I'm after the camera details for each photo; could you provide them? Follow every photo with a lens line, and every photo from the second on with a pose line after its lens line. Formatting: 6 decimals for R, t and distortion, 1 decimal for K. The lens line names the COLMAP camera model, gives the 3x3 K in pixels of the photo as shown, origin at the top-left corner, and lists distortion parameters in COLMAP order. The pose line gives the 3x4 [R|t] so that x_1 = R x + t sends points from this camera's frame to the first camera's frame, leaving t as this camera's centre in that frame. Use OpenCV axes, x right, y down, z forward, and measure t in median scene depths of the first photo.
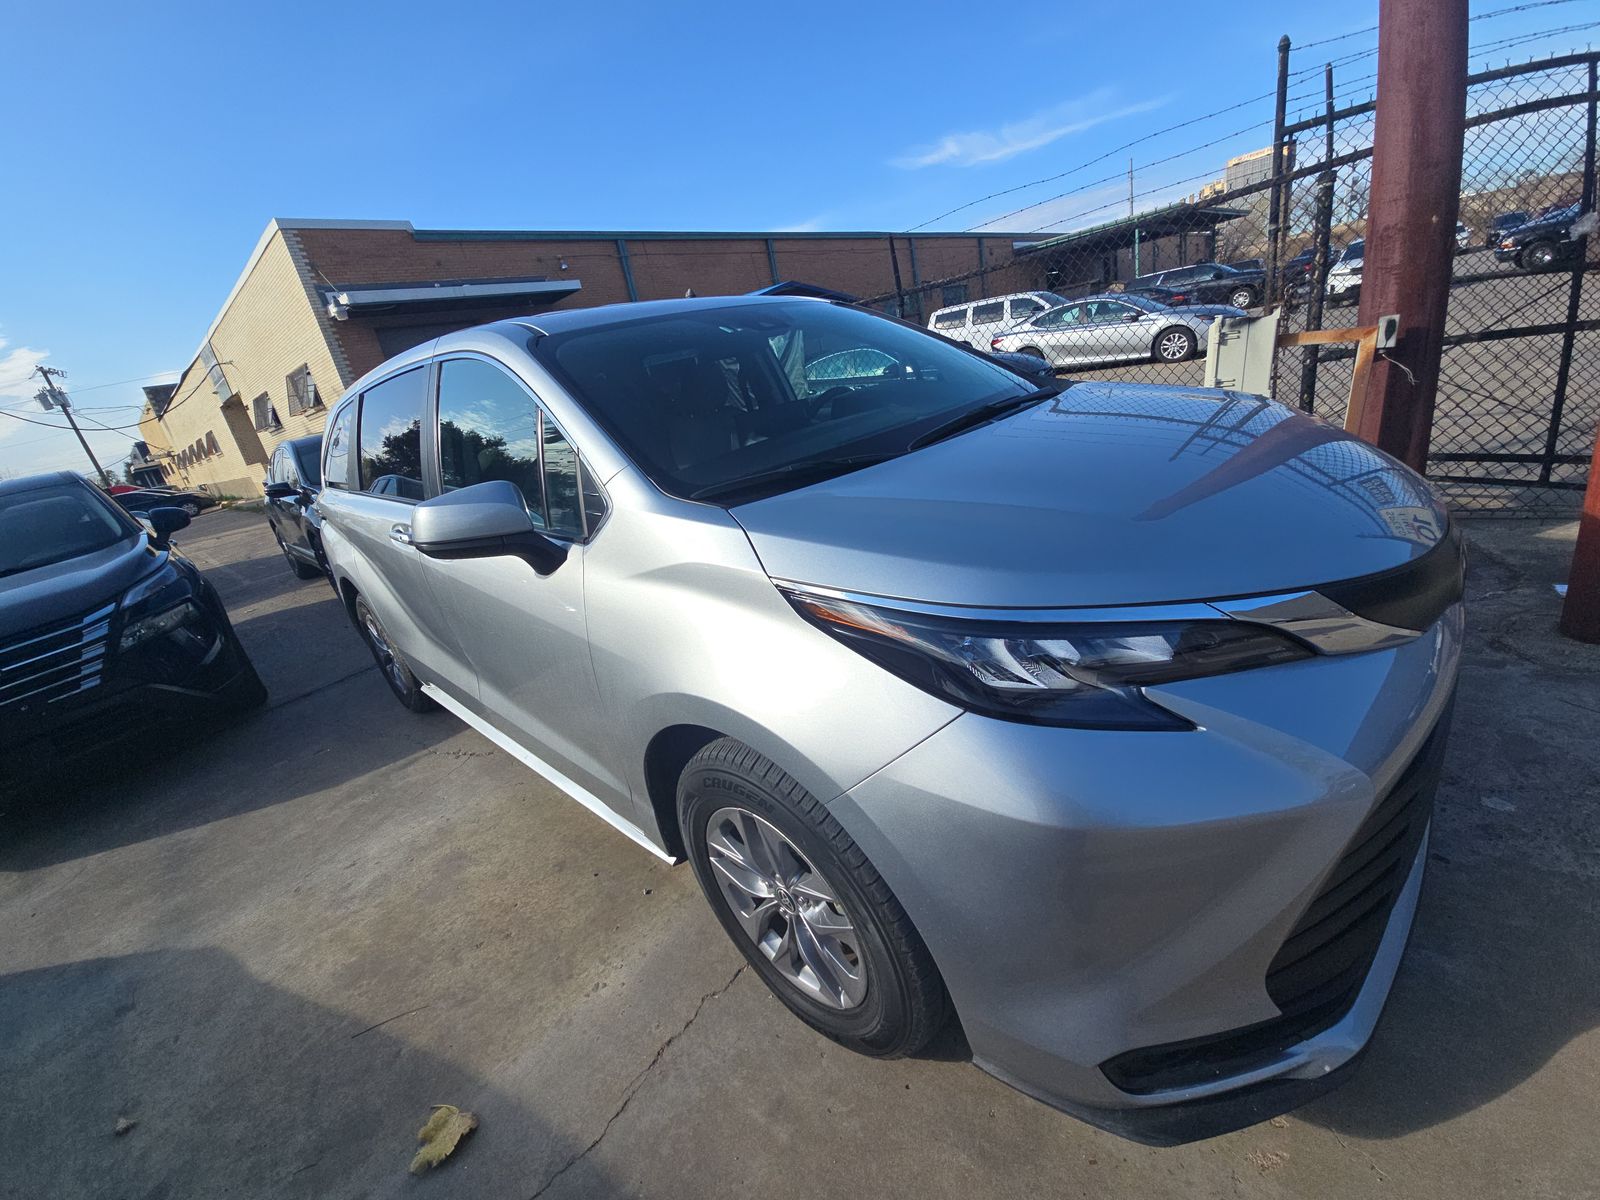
lens RADIAL K [[650.8, 0, 785.3], [0, 650.8, 606.6], [0, 0, 1]] dist [0.005436, -0.004277]
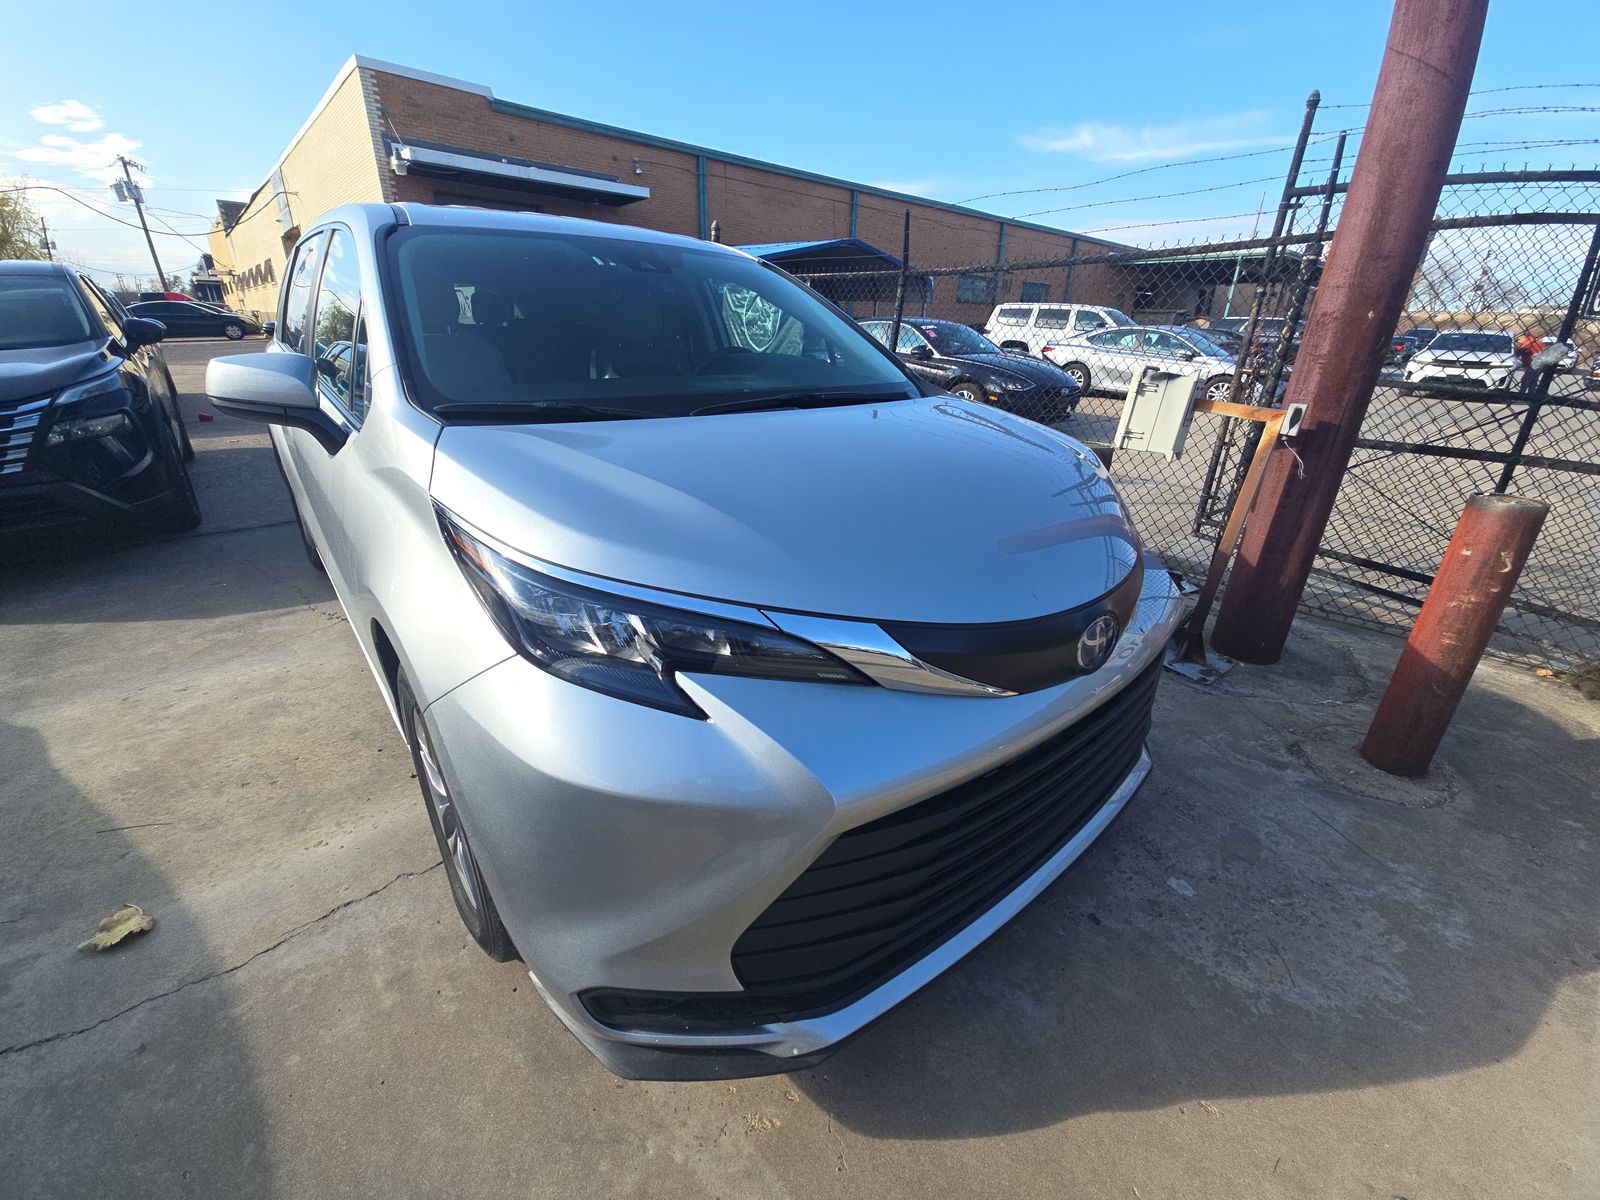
lens RADIAL K [[647.6, 0, 783.1], [0, 647.6, 605.6], [0, 0, 1]] dist [0.011392, -0.008370]
pose [[0.971690, 0.235793, -0.014814, 0.201125], [-0.234382, 0.969964, 0.065079, -0.025943], [0.029714, -0.059764, 0.997770, -0.014150]]
